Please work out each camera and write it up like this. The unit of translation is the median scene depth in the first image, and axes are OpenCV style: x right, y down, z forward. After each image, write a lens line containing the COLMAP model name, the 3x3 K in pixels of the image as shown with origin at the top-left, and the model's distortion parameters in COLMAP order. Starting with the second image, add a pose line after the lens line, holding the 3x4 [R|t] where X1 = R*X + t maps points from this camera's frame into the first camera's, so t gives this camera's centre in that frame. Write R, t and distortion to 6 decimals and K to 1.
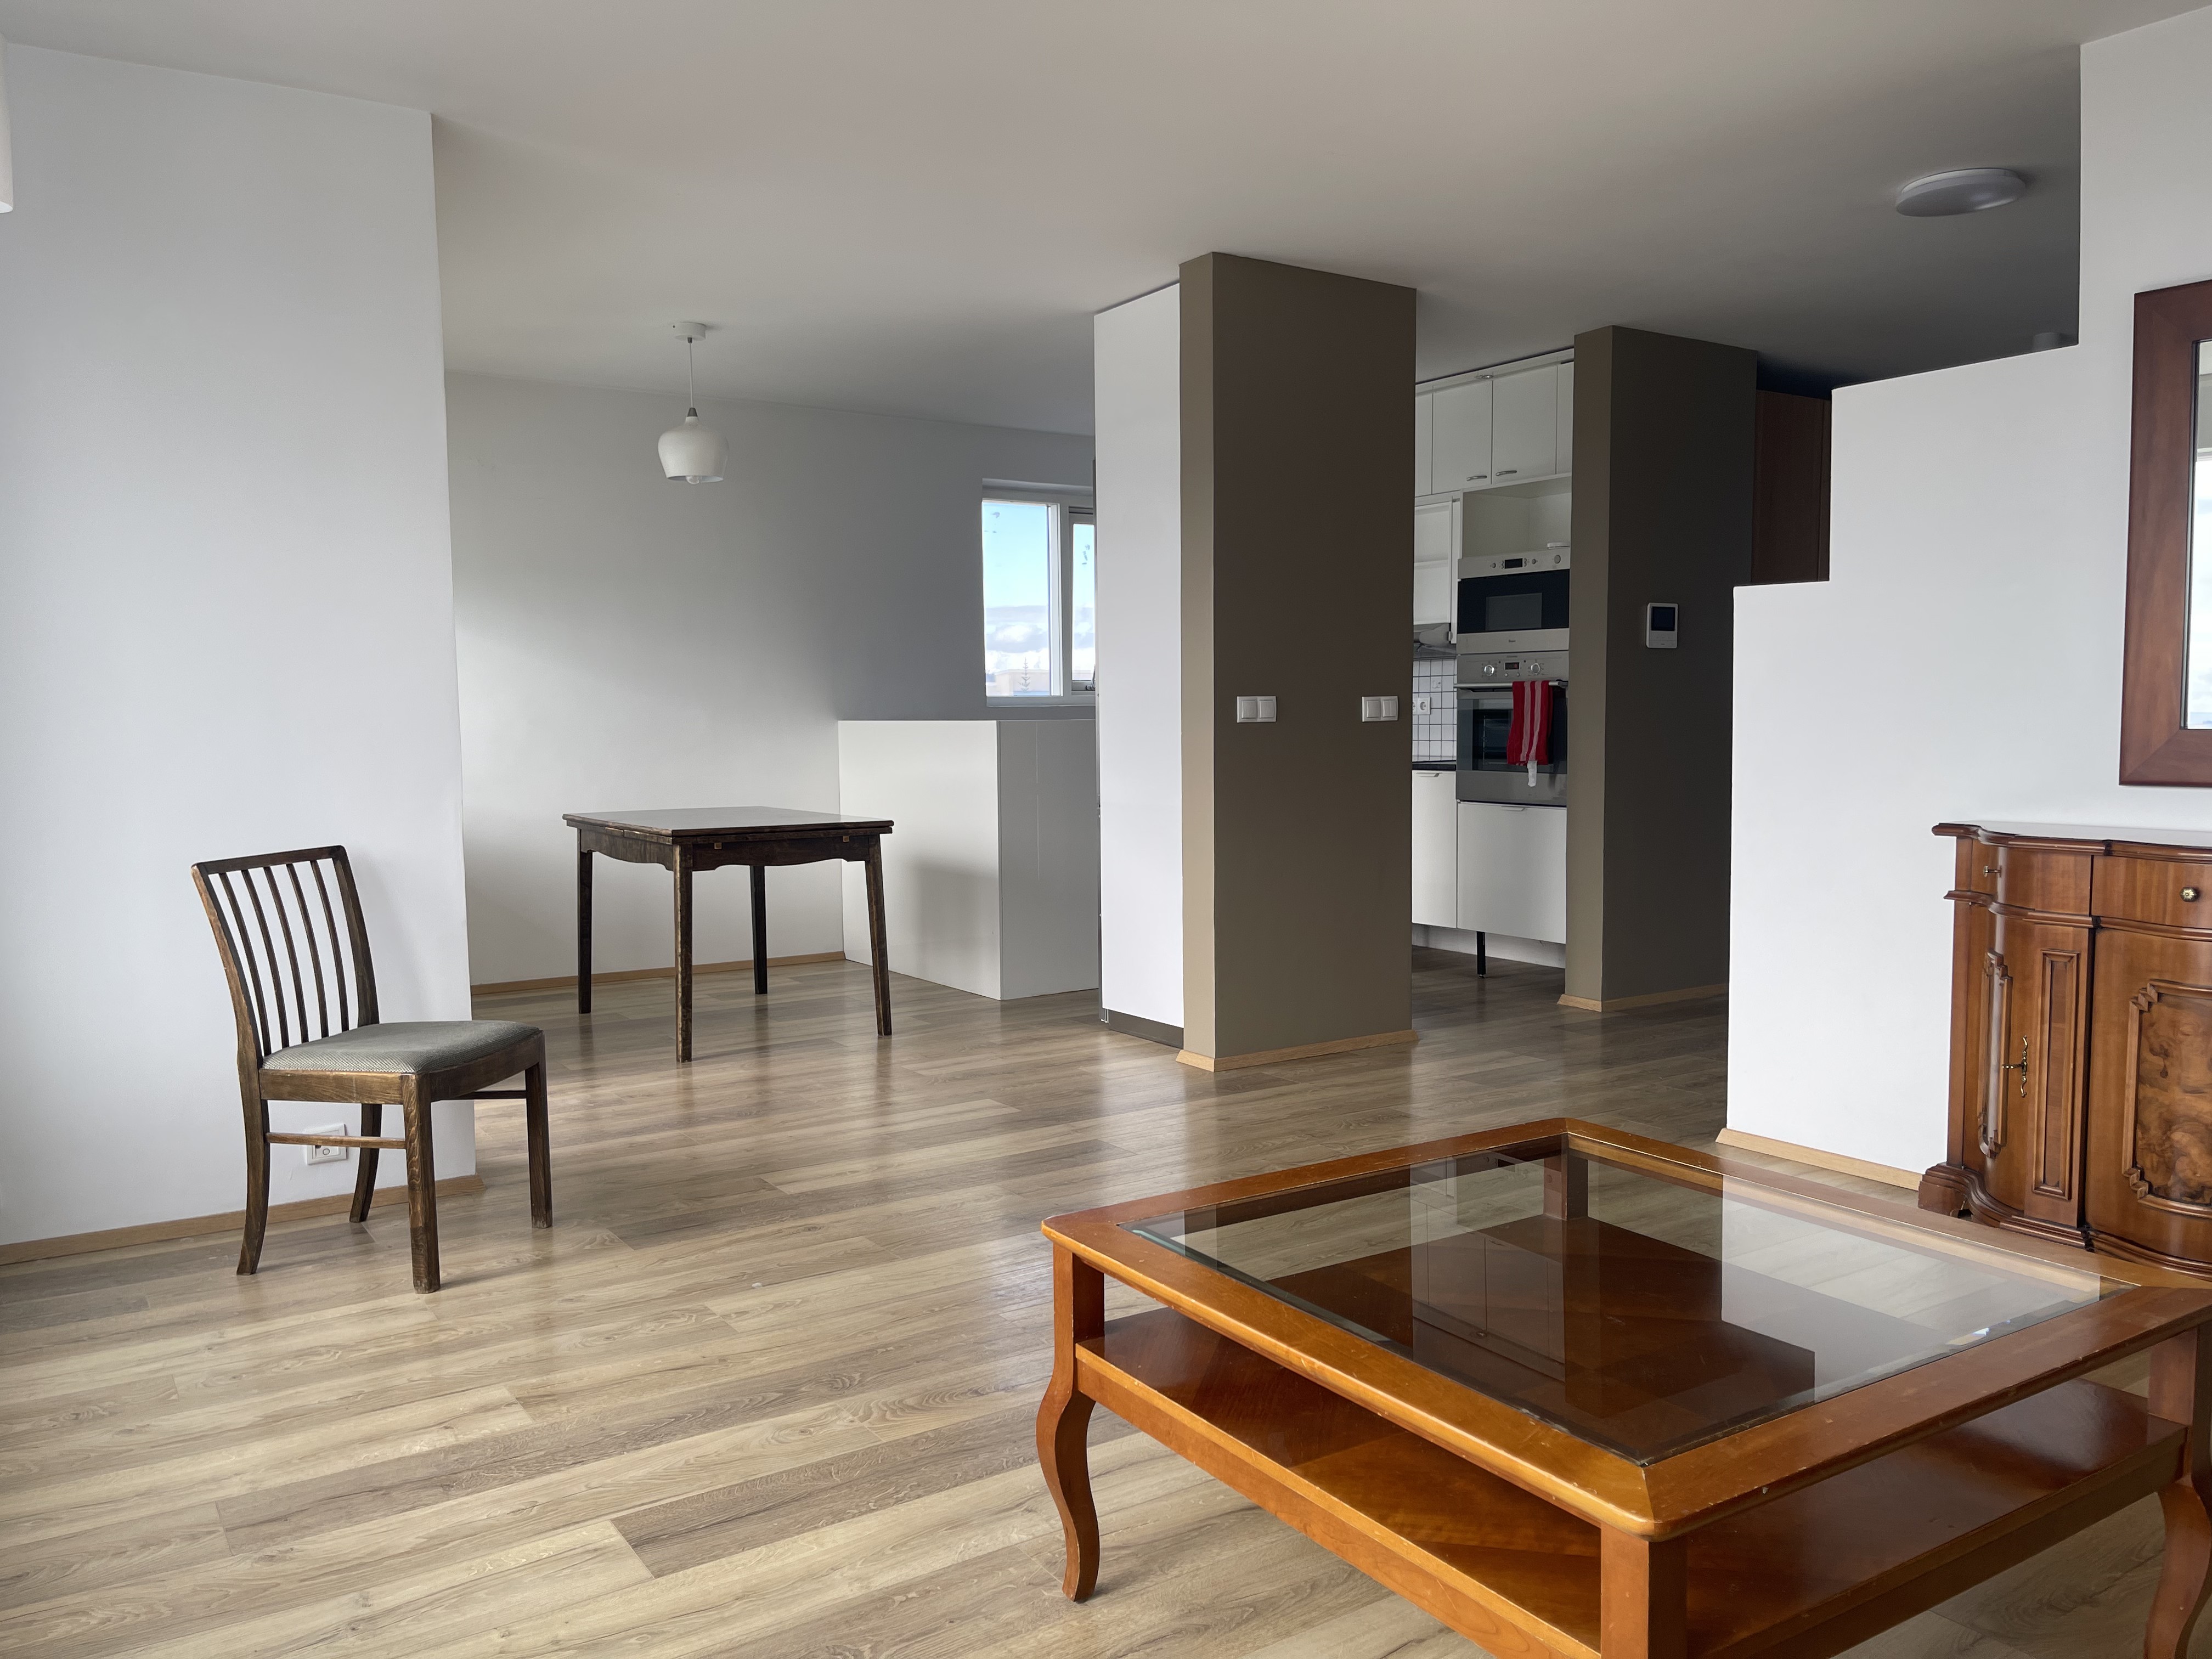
lens RADIAL K [[1655.1, 0, 1116.5], [0, 1655.1, 843.9], [0, 0, 1]] dist [0.002452, -0.021220]
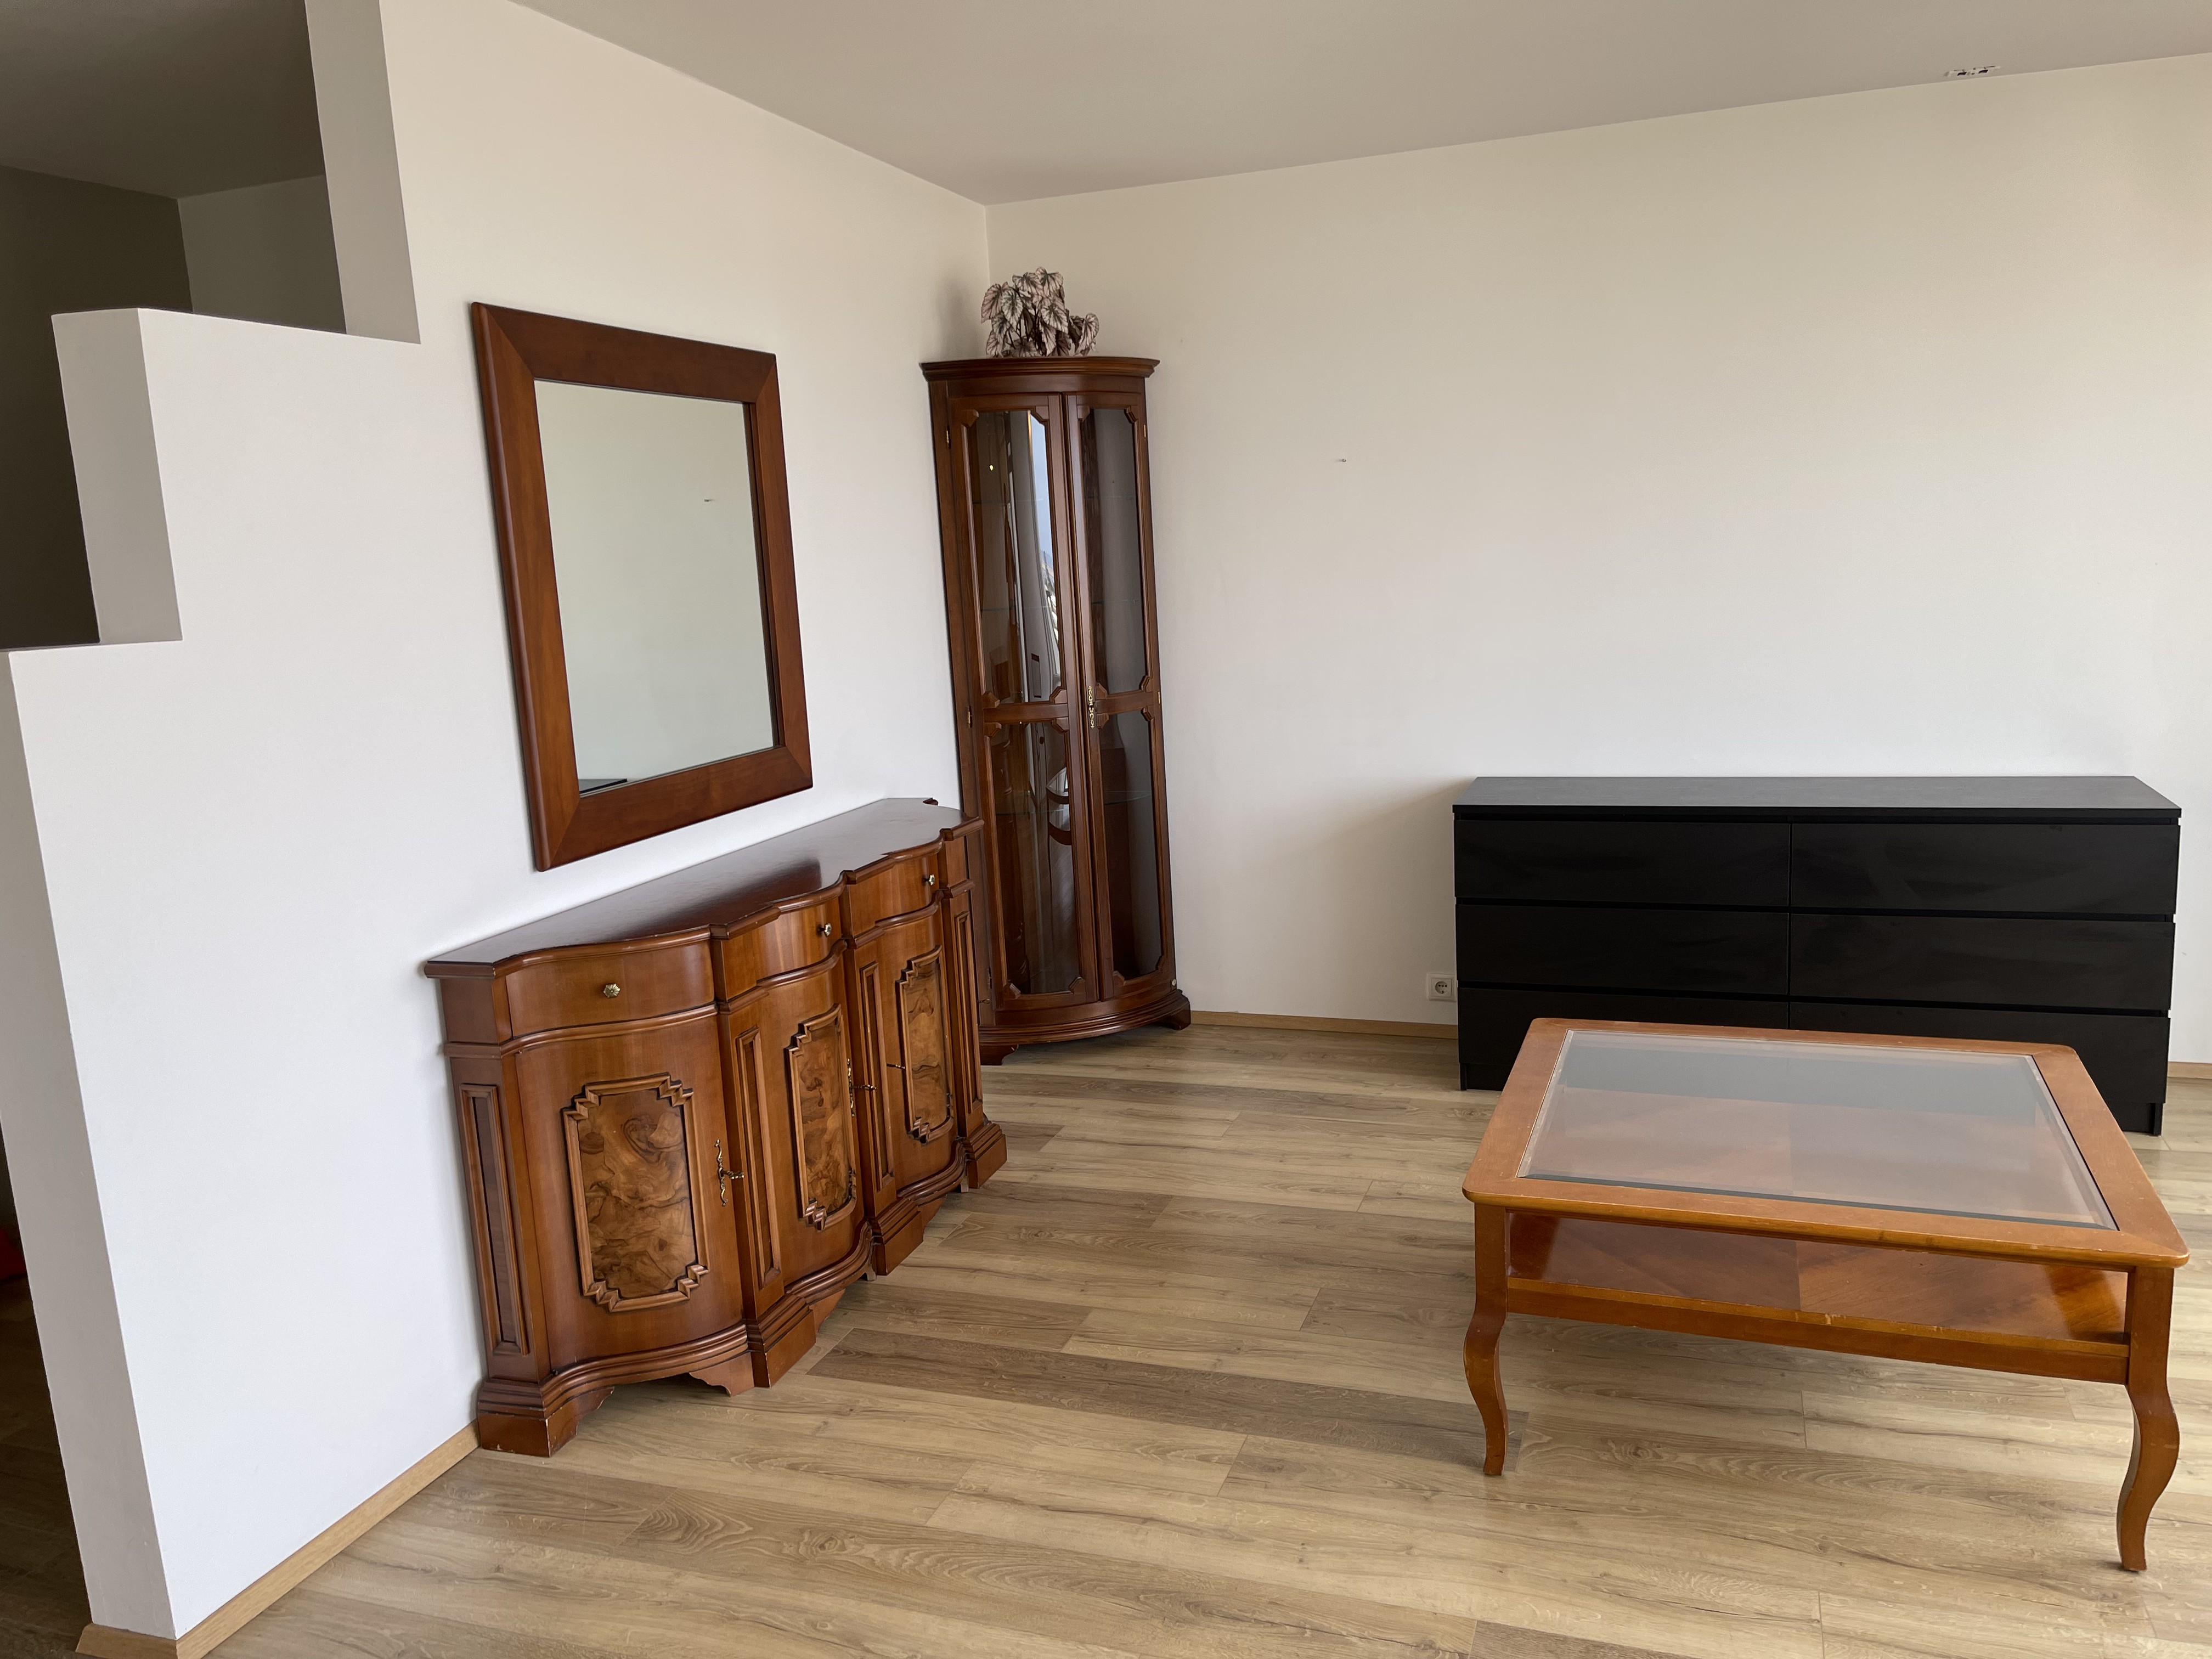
lens RADIAL K [[1655.1, 0, 1113.1], [0, 1655.1, 825.6], [0, 0, 1]] dist [0.002452, -0.021220]
pose [[-0.580610, -0.103957, 0.807518, -0.278136], [0.114474, 0.971539, 0.207380, -0.204526], [-0.806094, 0.212847, -0.552185, 1.220232]]
